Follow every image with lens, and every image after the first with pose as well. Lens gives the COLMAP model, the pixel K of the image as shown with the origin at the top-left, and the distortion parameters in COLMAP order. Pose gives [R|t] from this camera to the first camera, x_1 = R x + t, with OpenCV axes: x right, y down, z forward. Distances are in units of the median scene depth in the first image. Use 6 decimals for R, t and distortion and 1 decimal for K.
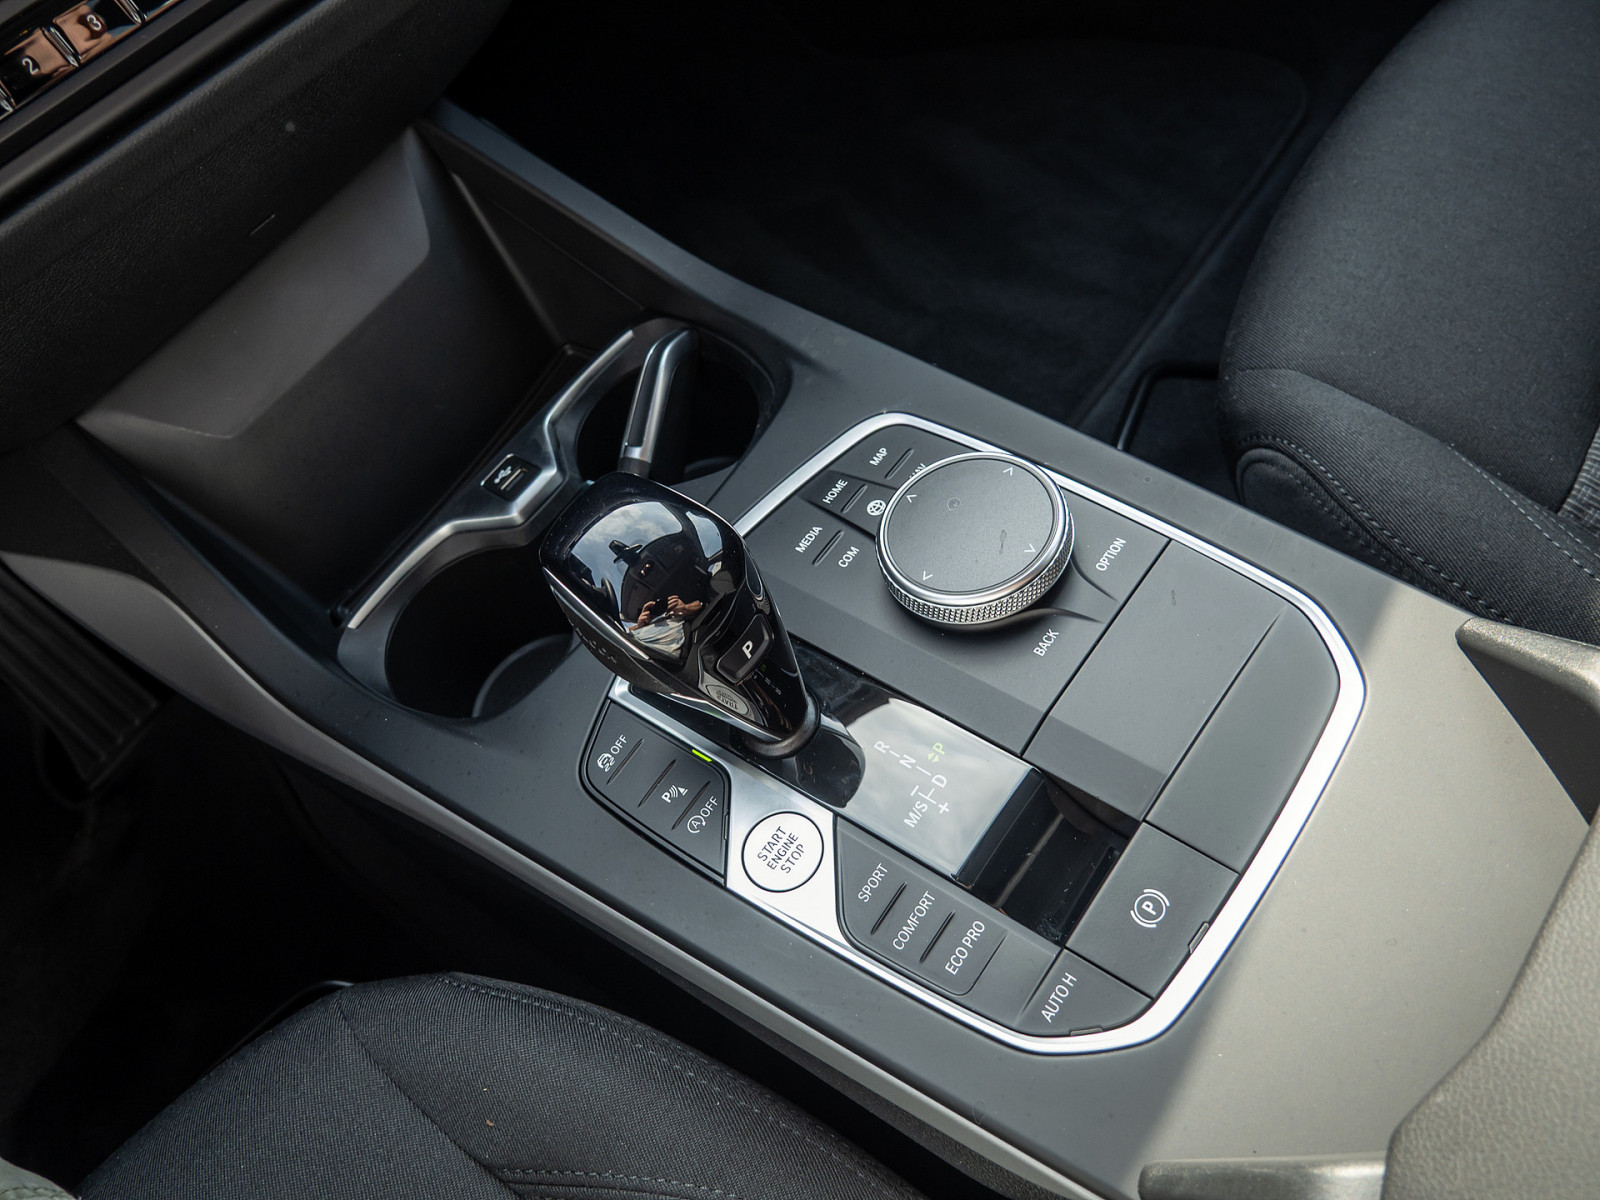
lens RADIAL K [[1162.4, 0, 800.0], [0, 1162.4, 600.0], [0, 0, 1]] dist [-0.042059, 0.002924]
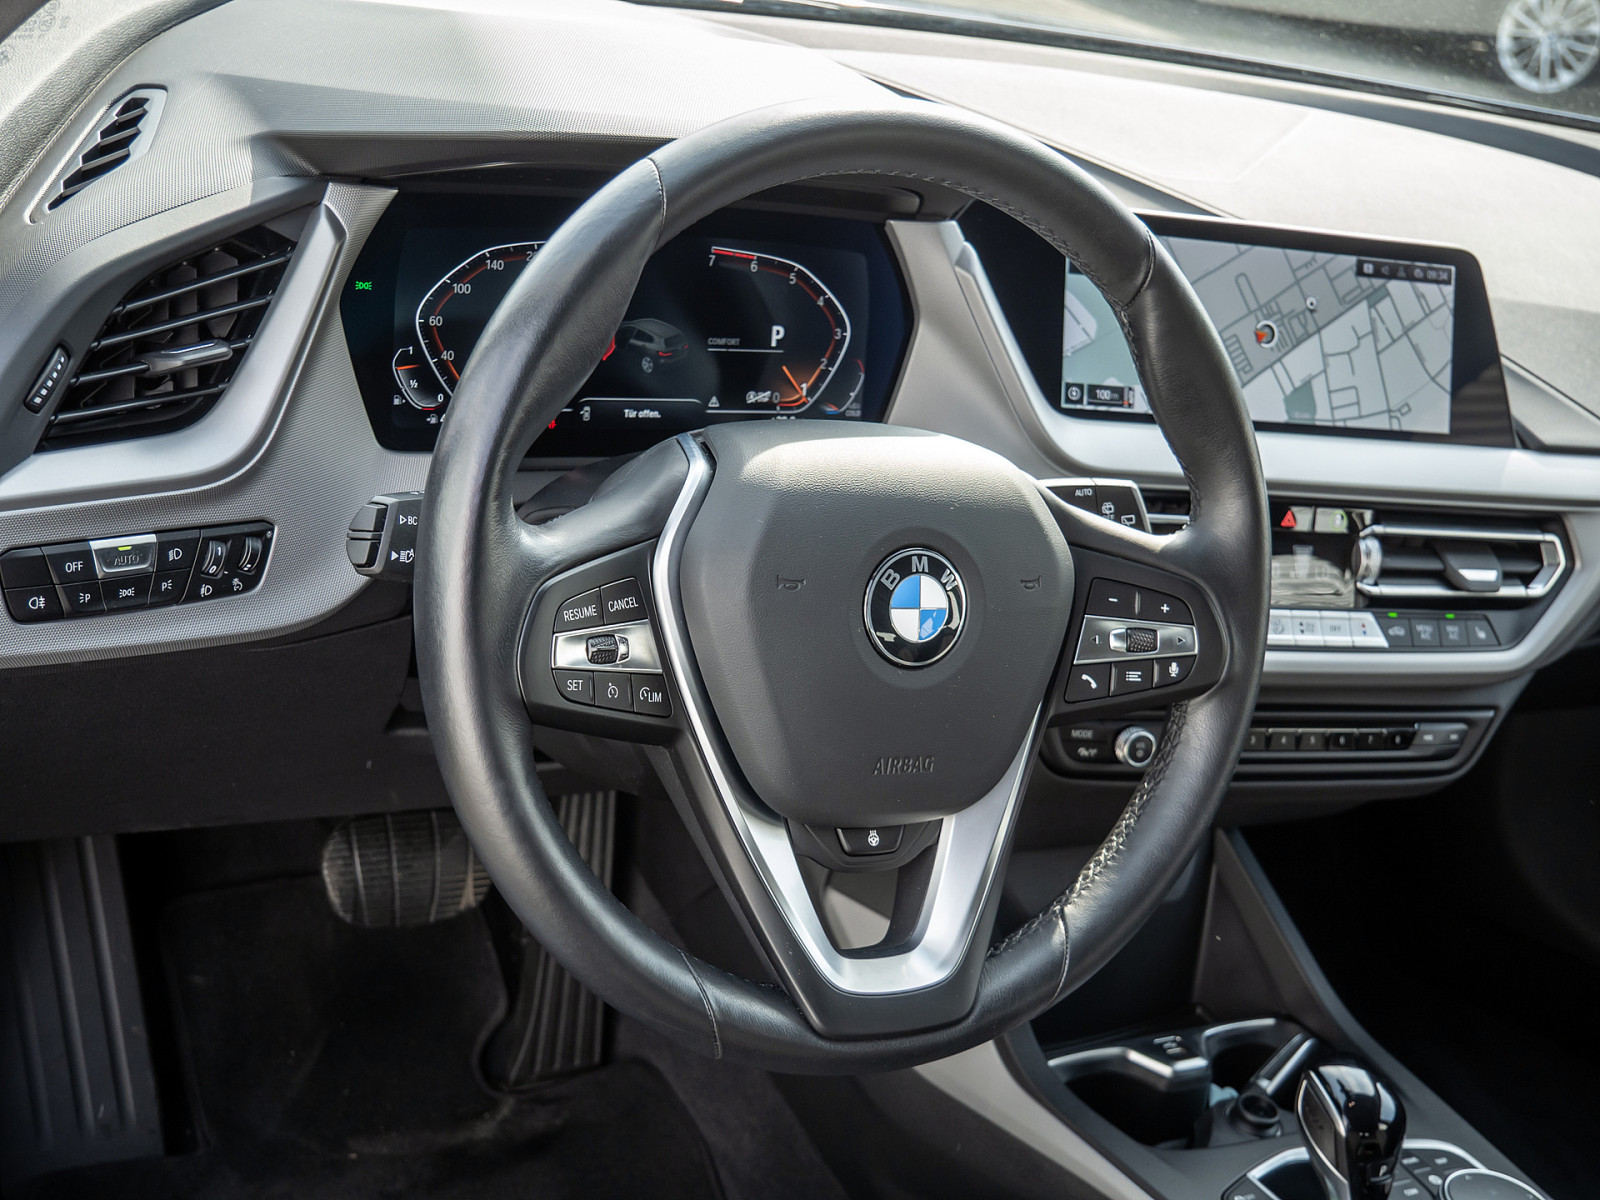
lens RADIAL K [[1999.5, 0, 800.0], [0, 1999.5, 600.0], [0, 0, 1]] dist [-0.031534, 0.163024]
pose [[0.824619, 0.527439, -0.204481, -0.412934], [-0.555935, 0.688767, -0.465334, 0.910762], [-0.104595, 0.497402, 0.861192, -1.353288]]
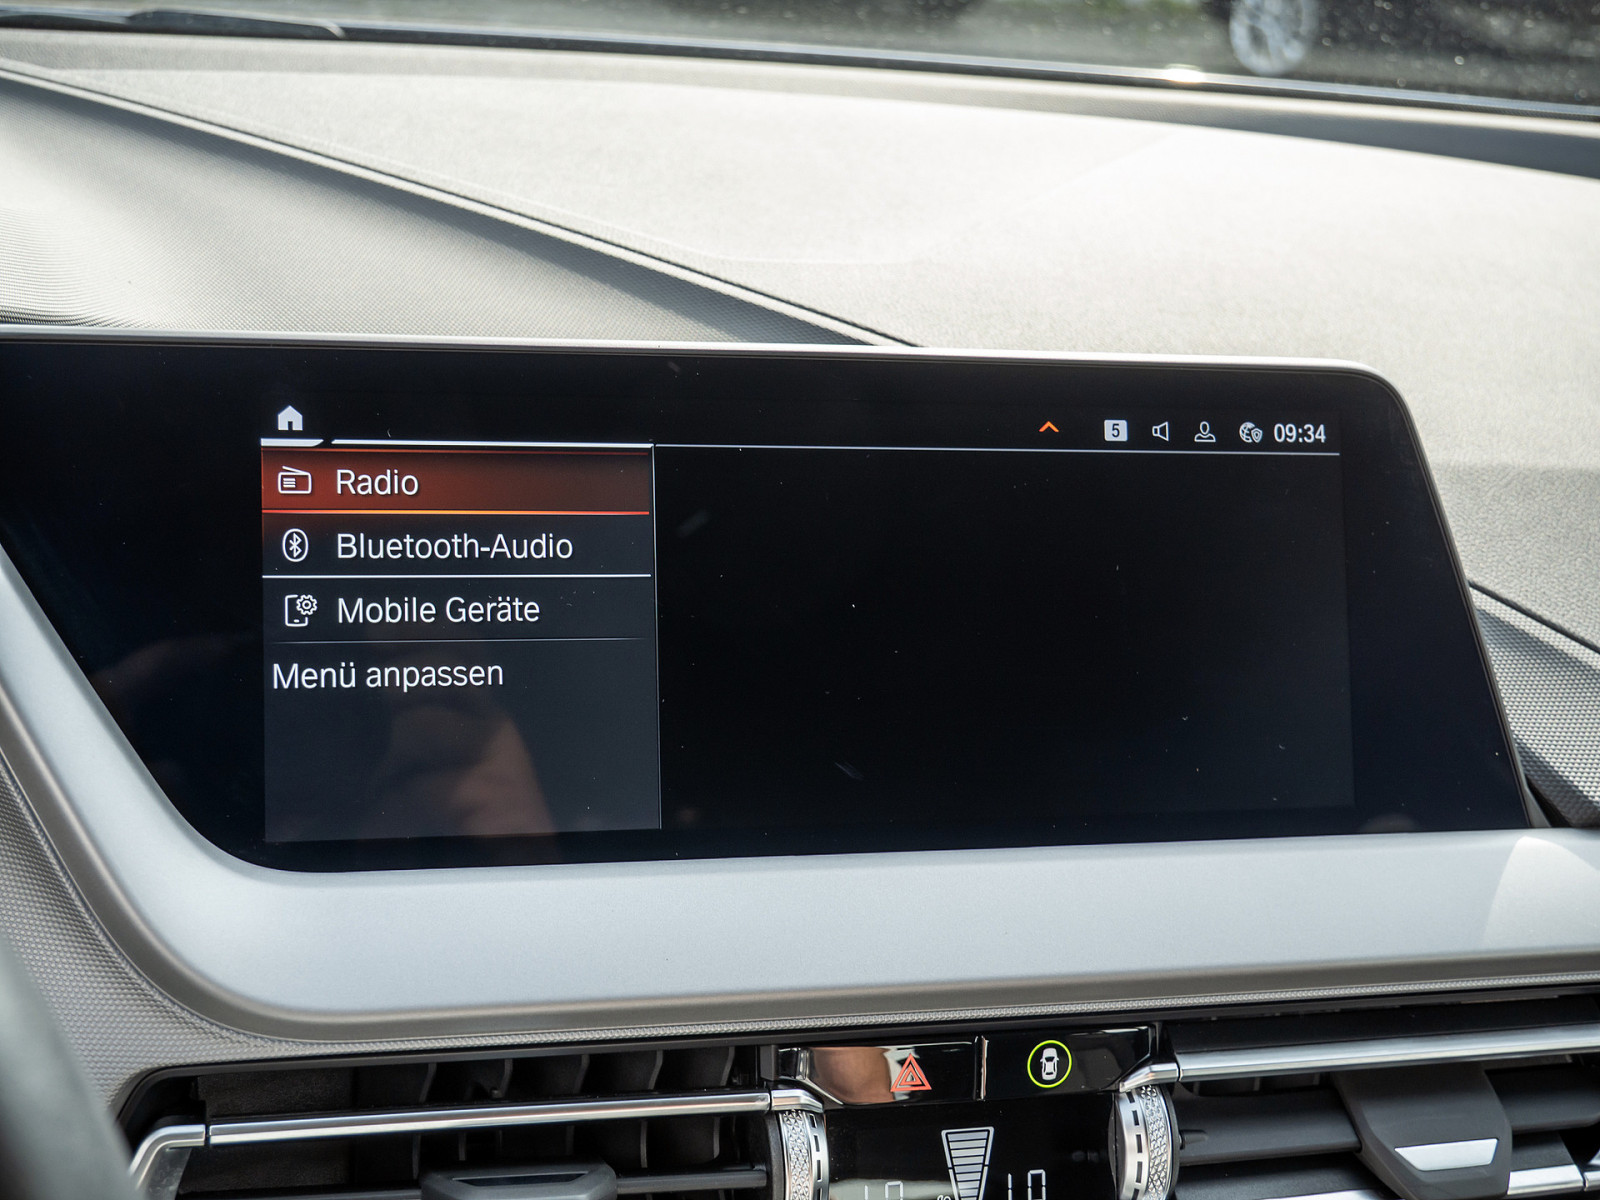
lens RADIAL K [[1999.5, 0, 800.0], [0, 1999.5, 600.0], [0, 0, 1]] dist [-0.031534, 0.163024]
pose [[0.817403, 0.460917, -0.345554, -0.298362], [-0.575231, 0.685347, -0.446552, -0.197530], [0.031001, 0.563787, 0.825338, -0.400502]]
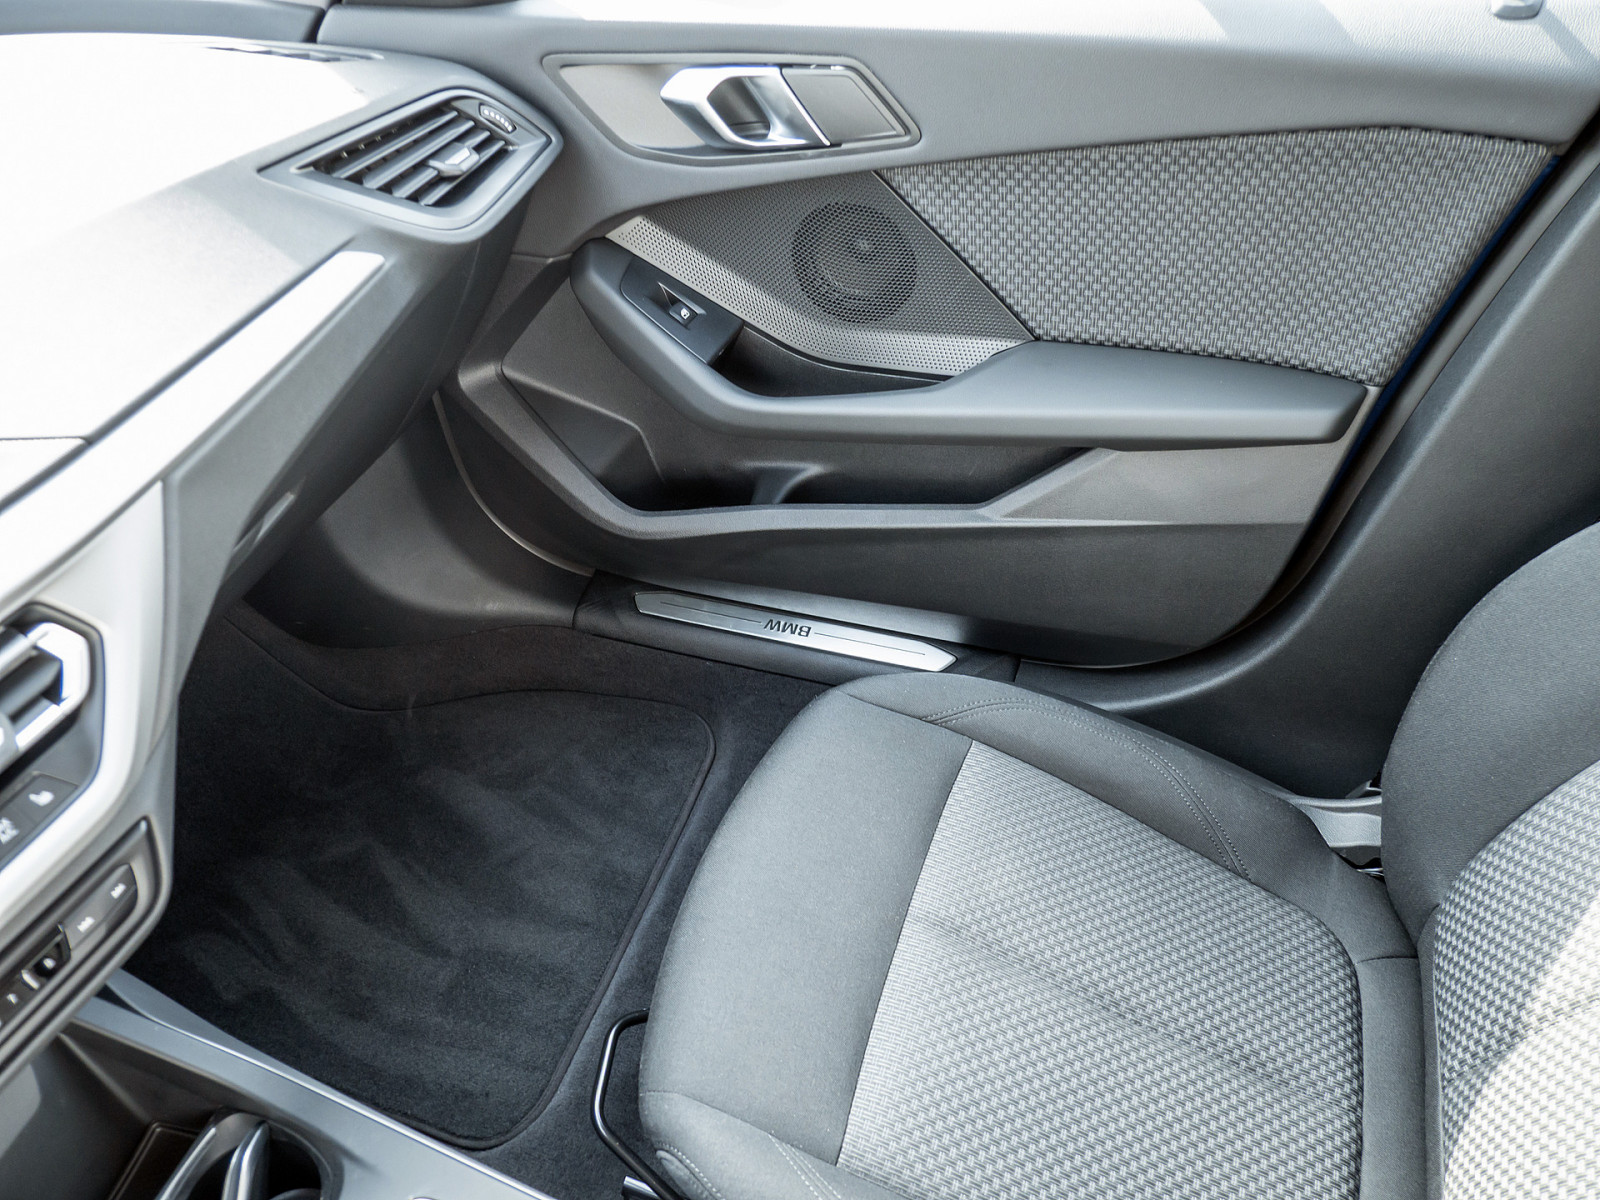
lens RADIAL K [[1162.4, 0, 800.0], [0, 1162.4, 600.0], [0, 0, 1]] dist [-0.042059, 0.002924]
pose [[0.925376, -0.088507, 0.368572, 0.052526], [0.196707, 0.943307, -0.267353, -0.338461], [-0.324014, 0.319903, 0.890324, -0.608714]]
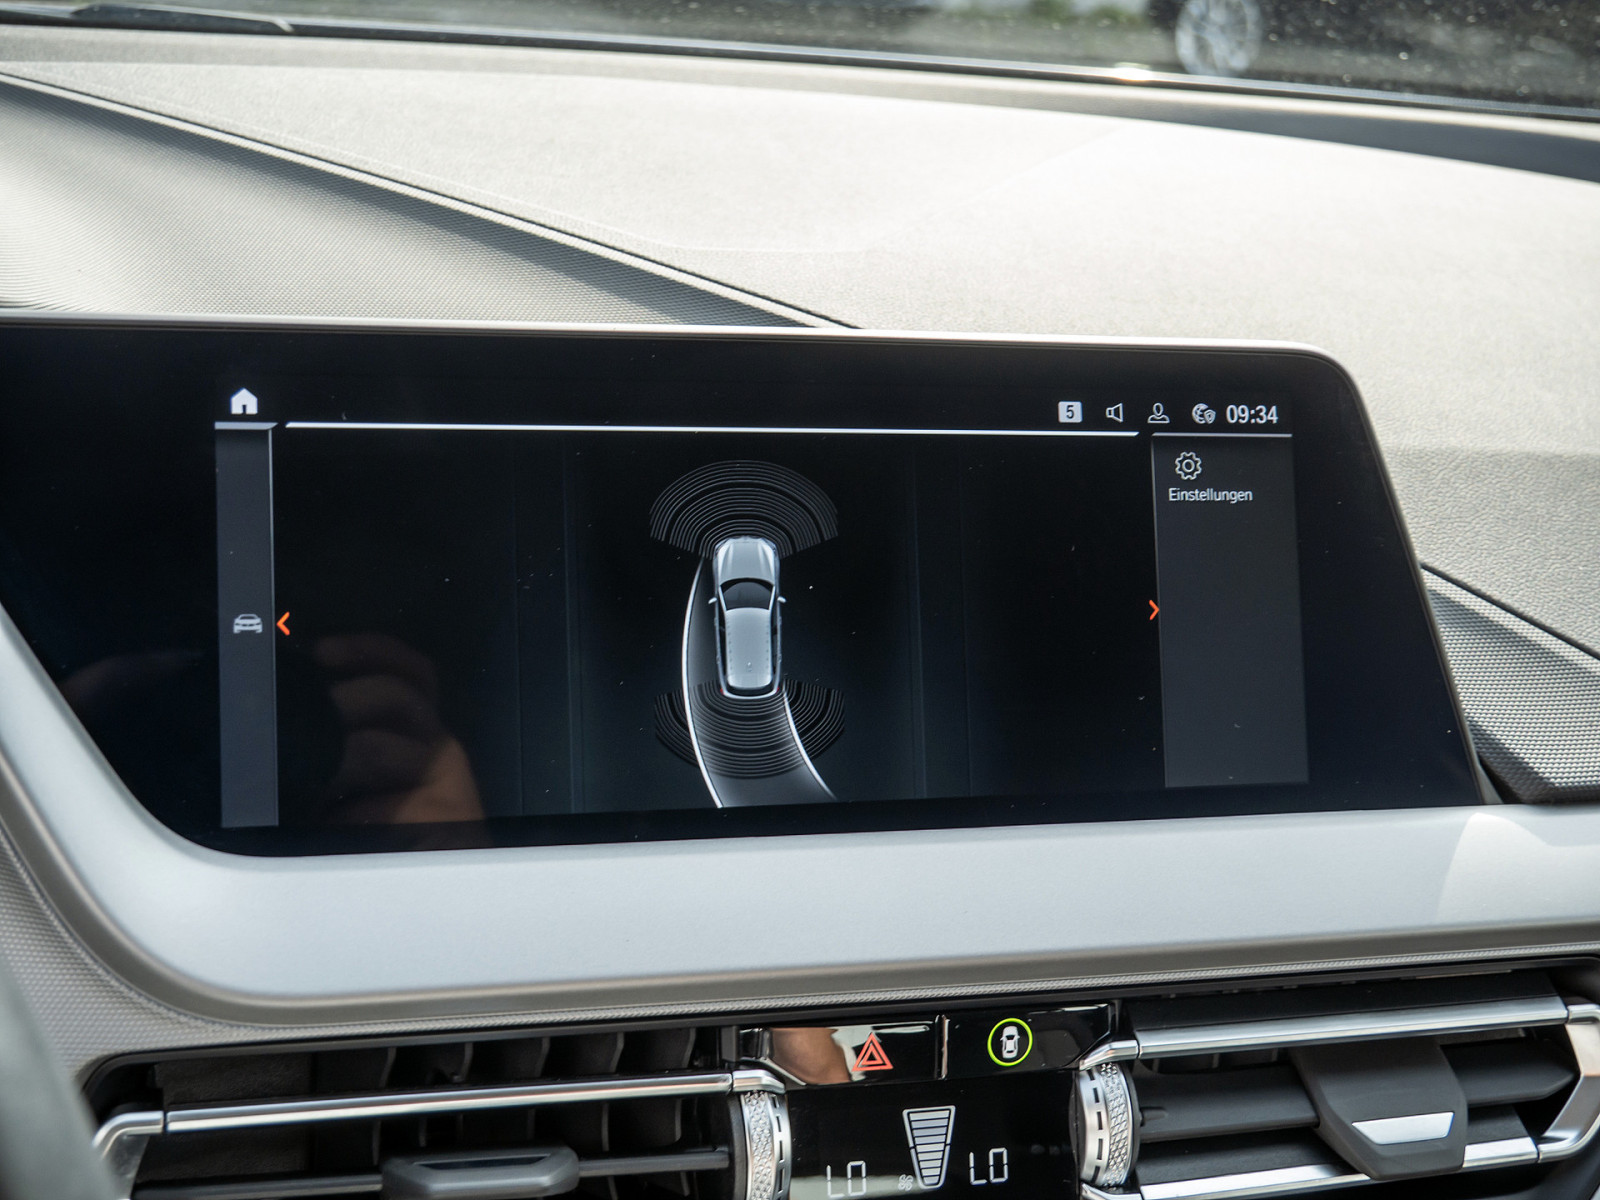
lens RADIAL K [[1999.5, 0, 800.0], [0, 1999.5, 600.0], [0, 0, 1]] dist [-0.031534, 0.163024]
pose [[0.829052, 0.452616, -0.328348, -0.293906], [-0.558946, 0.687485, -0.463619, -0.186772], [0.015893, 0.567893, 0.822949, -0.394215]]
